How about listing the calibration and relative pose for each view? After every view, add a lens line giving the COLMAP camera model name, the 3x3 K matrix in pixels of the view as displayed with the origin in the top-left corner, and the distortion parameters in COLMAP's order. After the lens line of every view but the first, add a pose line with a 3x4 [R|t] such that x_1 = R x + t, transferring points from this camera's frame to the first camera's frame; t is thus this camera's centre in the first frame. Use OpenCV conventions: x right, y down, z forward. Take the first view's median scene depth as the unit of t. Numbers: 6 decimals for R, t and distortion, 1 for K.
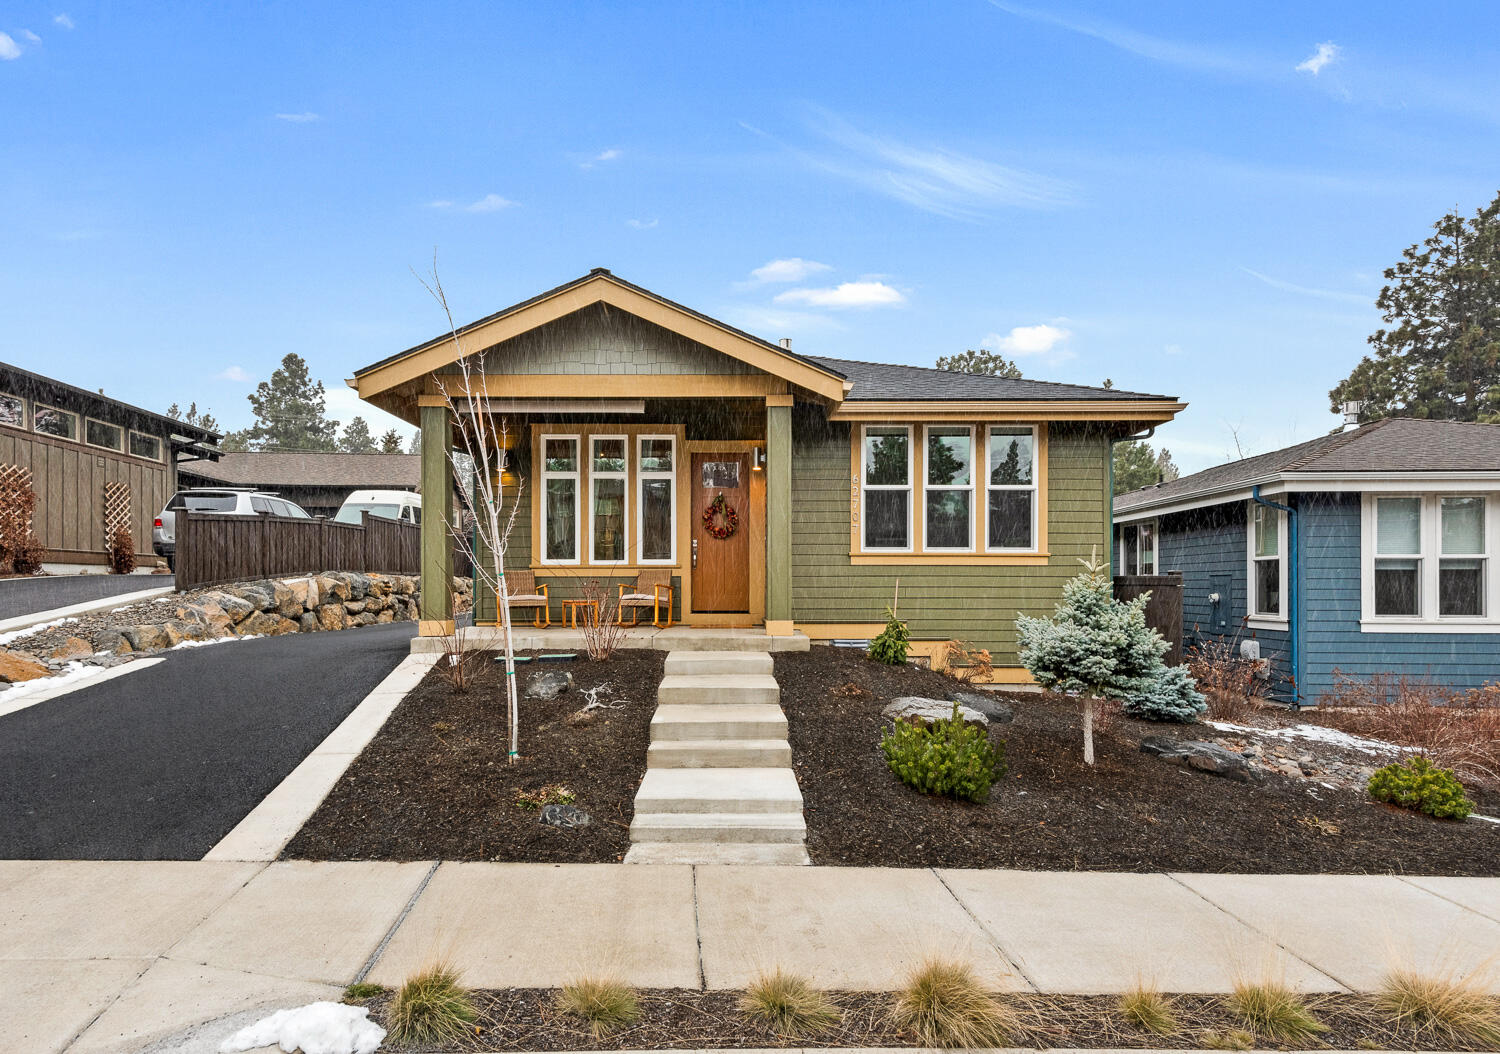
lens RADIAL K [[748.2, 0, 748.0], [0, 748.2, 587.2], [0, 0, 1]] dist [0.029396, -0.017690]
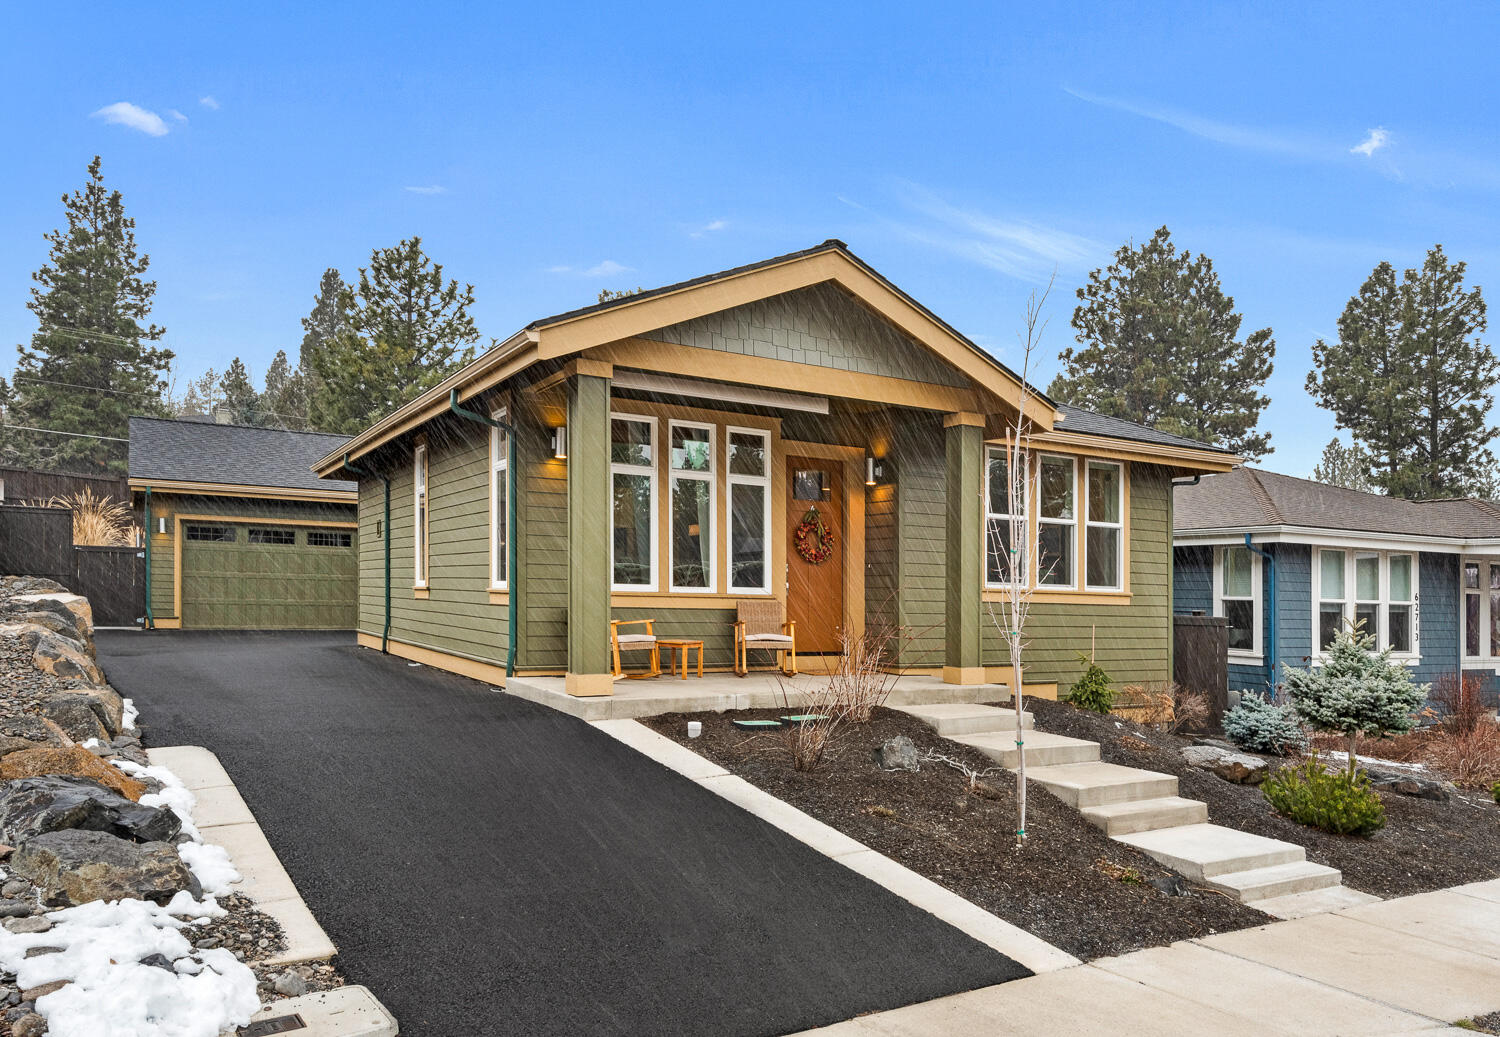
lens RADIAL K [[1046.3, 0, 749.4], [0, 1046.3, 595.2], [0, 0, 1]] dist [0.005916, 0.002236]
pose [[0.864879, 0.017559, 0.501674, -0.697271], [-0.022473, 0.999740, 0.003752, -0.034356], [-0.501478, -0.014519, 0.865049, 0.049861]]
